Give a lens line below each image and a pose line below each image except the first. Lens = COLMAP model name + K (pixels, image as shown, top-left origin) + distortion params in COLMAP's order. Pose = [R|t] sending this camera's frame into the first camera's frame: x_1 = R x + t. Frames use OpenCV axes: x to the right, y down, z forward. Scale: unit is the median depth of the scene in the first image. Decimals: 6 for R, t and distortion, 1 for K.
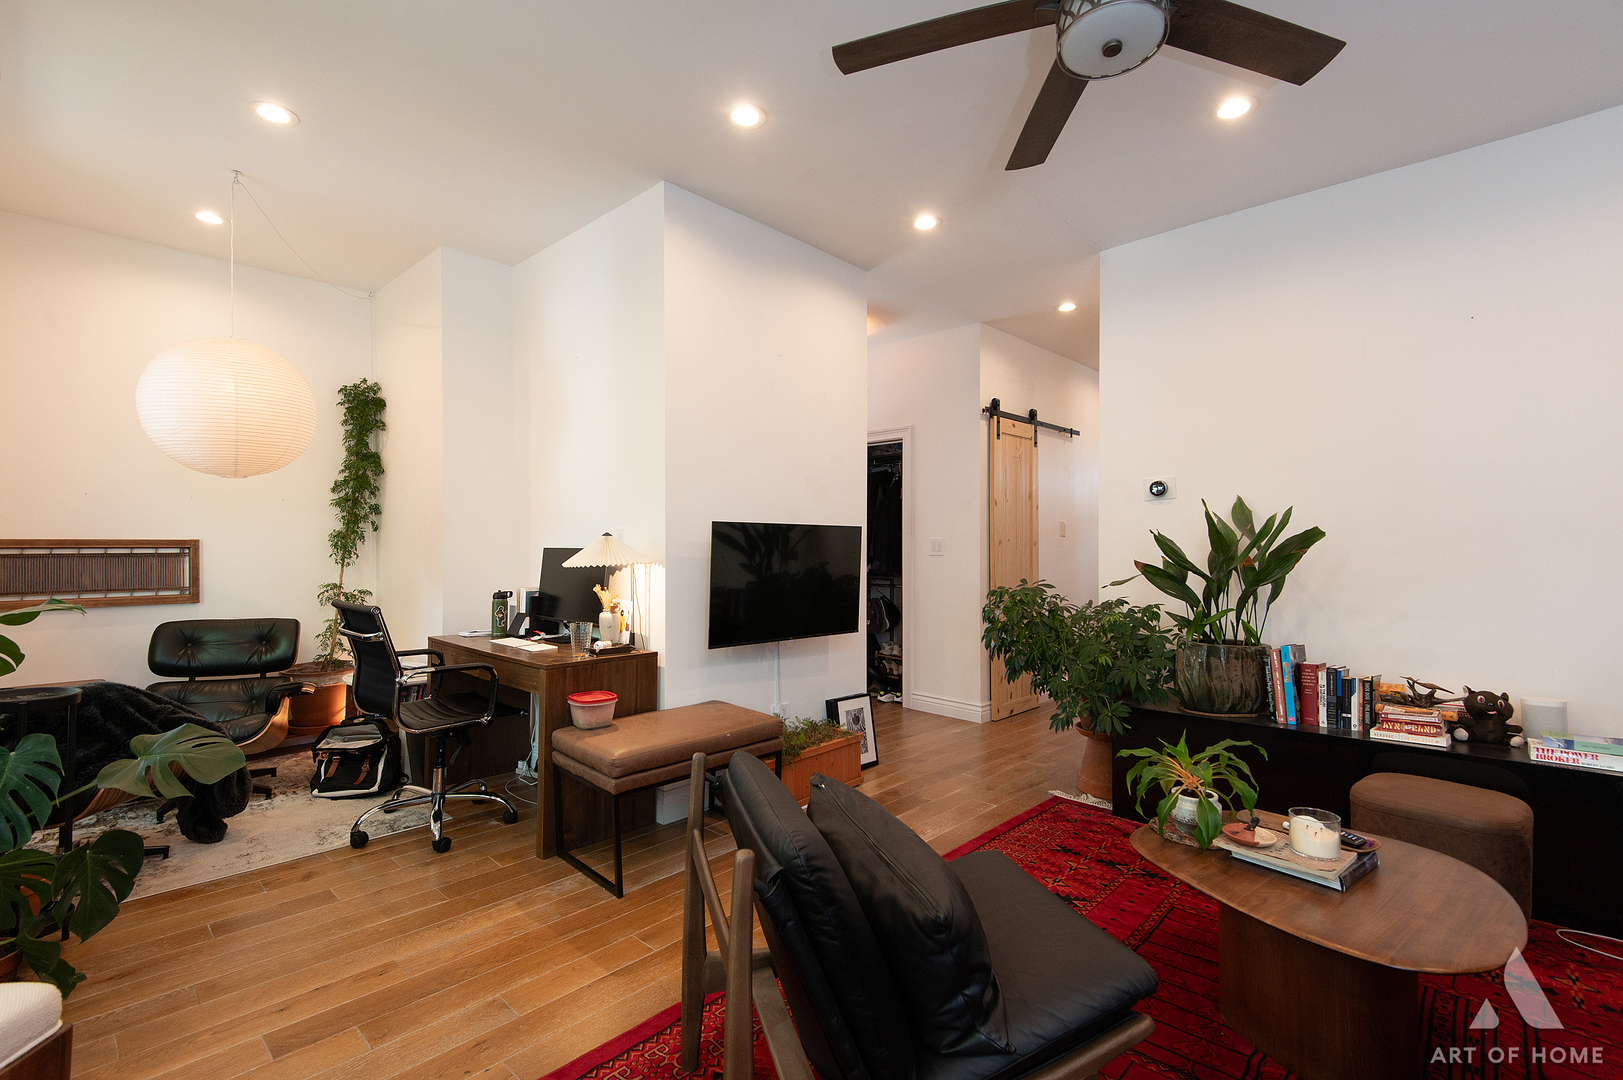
lens RADIAL K [[728.2, 0, 811.5], [0, 728.2, 540.0], [0, 0, 1]] dist [0.025720, -0.000138]
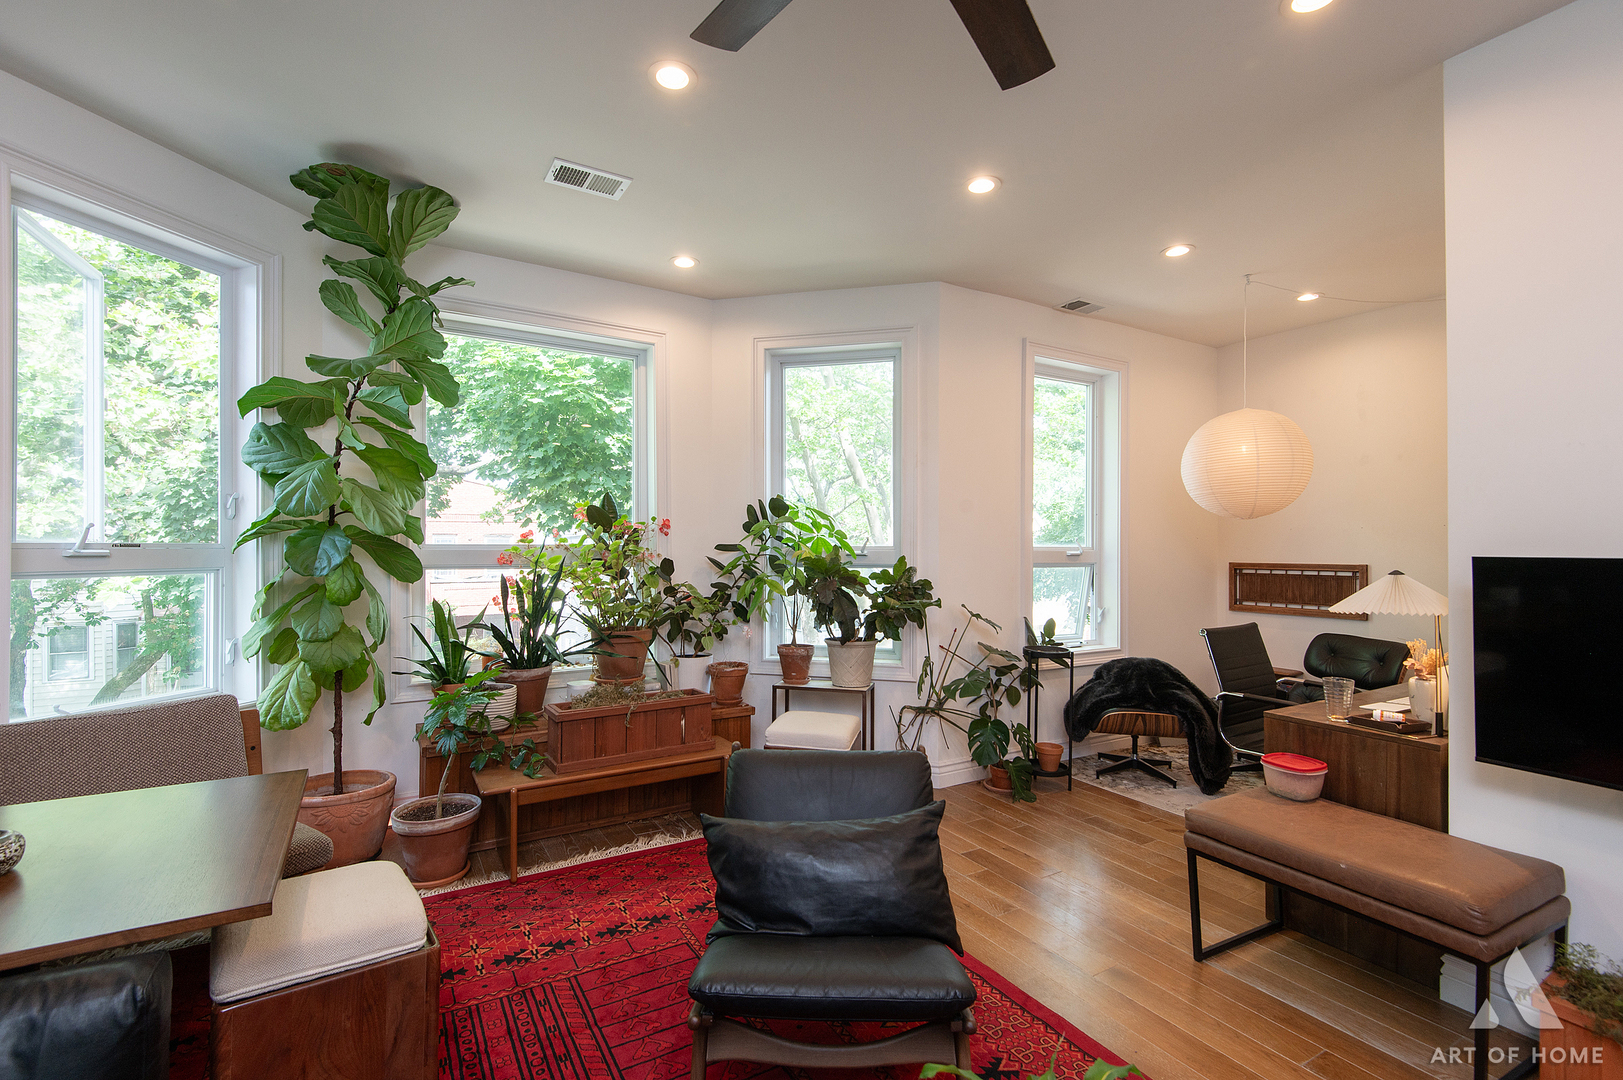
lens RADIAL K [[728.2, 0, 811.5], [0, 728.2, 540.0], [0, 0, 1]] dist [0.025720, -0.000138]
pose [[-0.251817, -0.012867, -0.967689, 0.669430], [0.003580, 0.999892, -0.014227, -0.035743], [0.967768, -0.007046, -0.251744, 0.649722]]
